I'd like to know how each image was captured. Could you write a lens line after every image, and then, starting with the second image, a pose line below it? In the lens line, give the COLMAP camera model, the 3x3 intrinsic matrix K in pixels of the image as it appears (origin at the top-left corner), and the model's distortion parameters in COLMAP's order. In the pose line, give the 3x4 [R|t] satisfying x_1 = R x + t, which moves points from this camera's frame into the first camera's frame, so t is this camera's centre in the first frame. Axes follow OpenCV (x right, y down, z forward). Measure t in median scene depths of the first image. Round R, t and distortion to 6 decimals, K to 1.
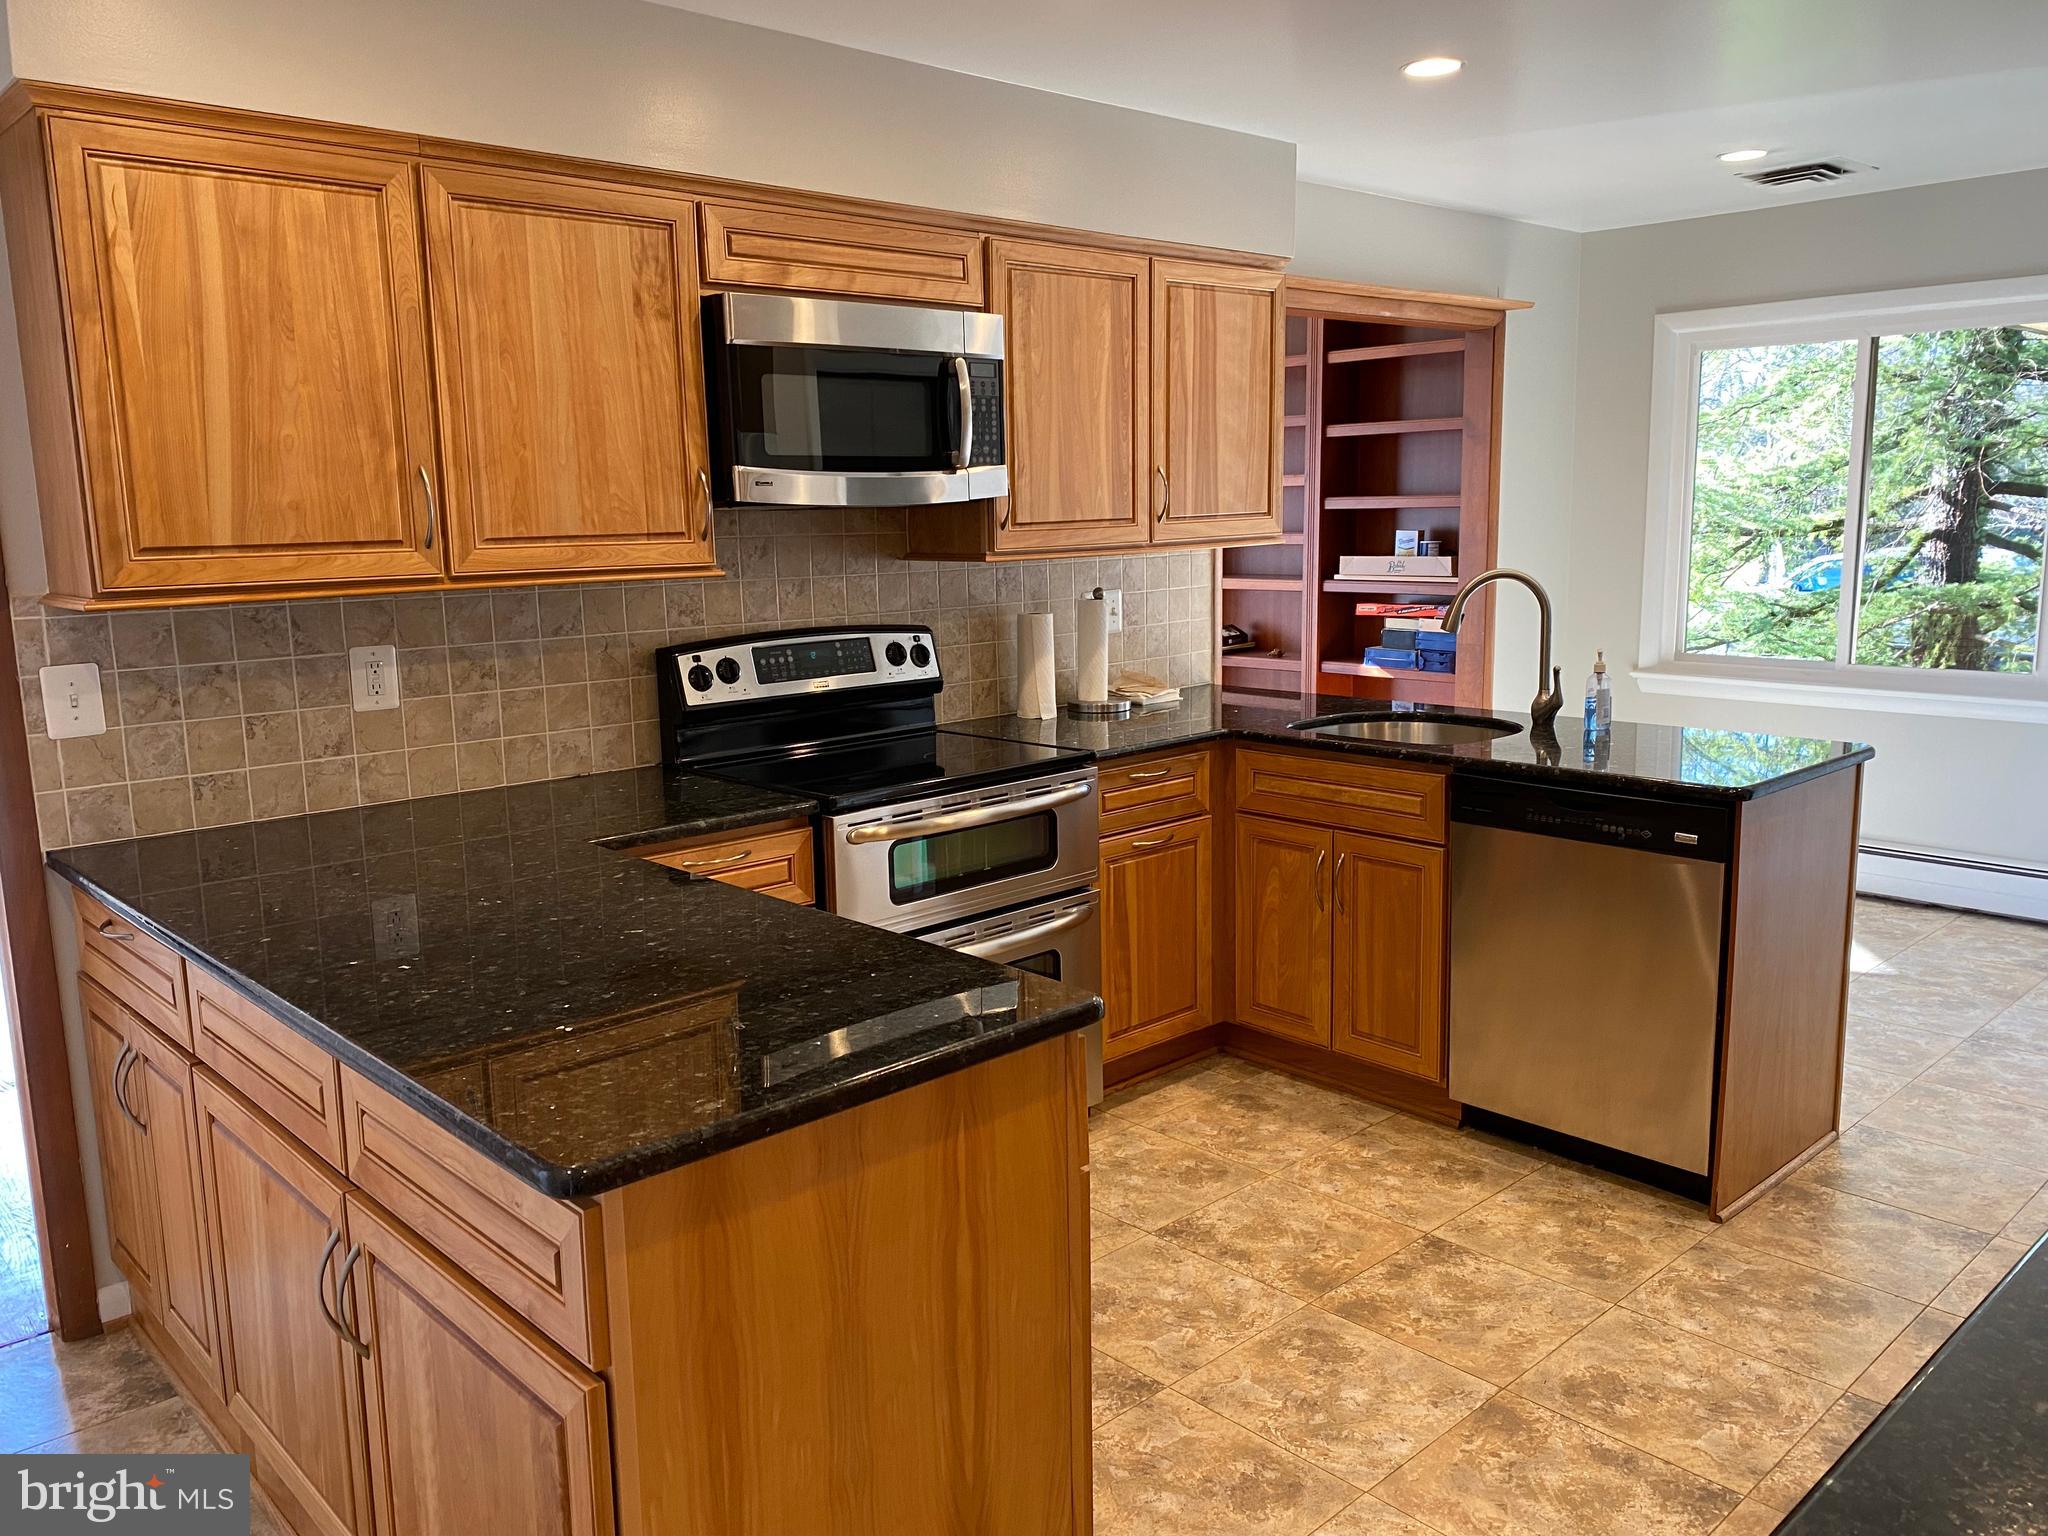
lens RADIAL K [[1586.3, 0, 1055.6], [0, 1586.3, 759.0], [0, 0, 1]] dist [0.078677, -0.064522]
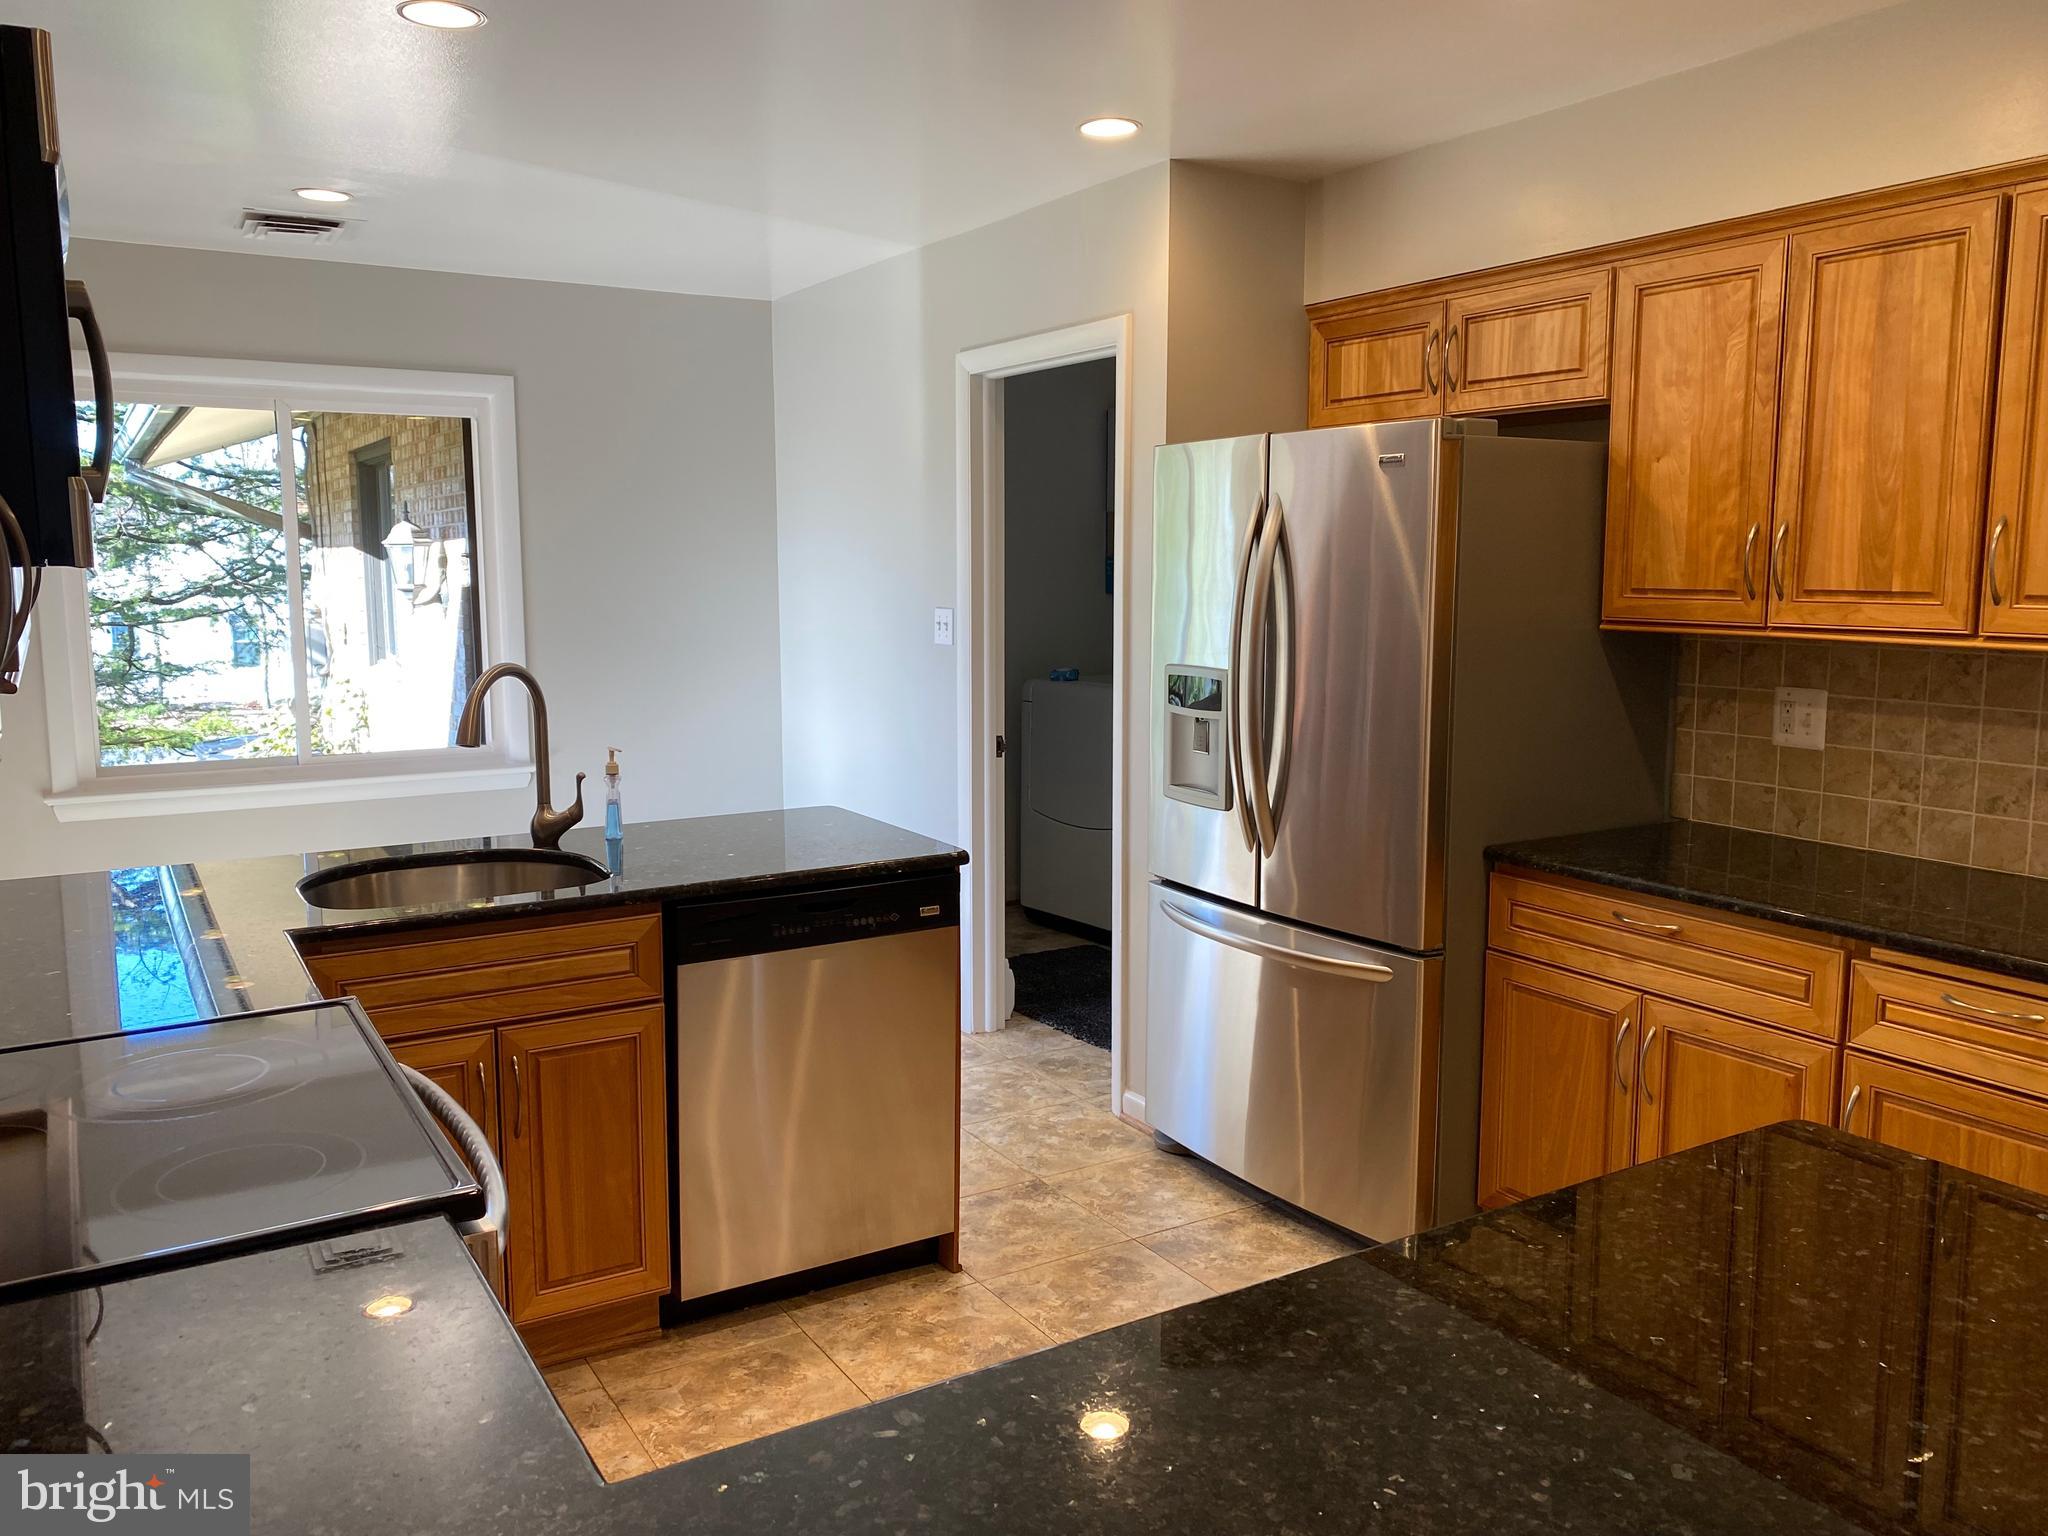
lens RADIAL K [[1560.5, 0, 1016.0], [0, 1560.5, 769.4], [0, 0, 1]] dist [0.075634, -0.064478]
pose [[0.233505, -0.116793, 0.965316, -0.447920], [0.158271, 0.984086, 0.080778, -0.091976], [-0.959388, 0.133920, 0.248274, 0.574998]]
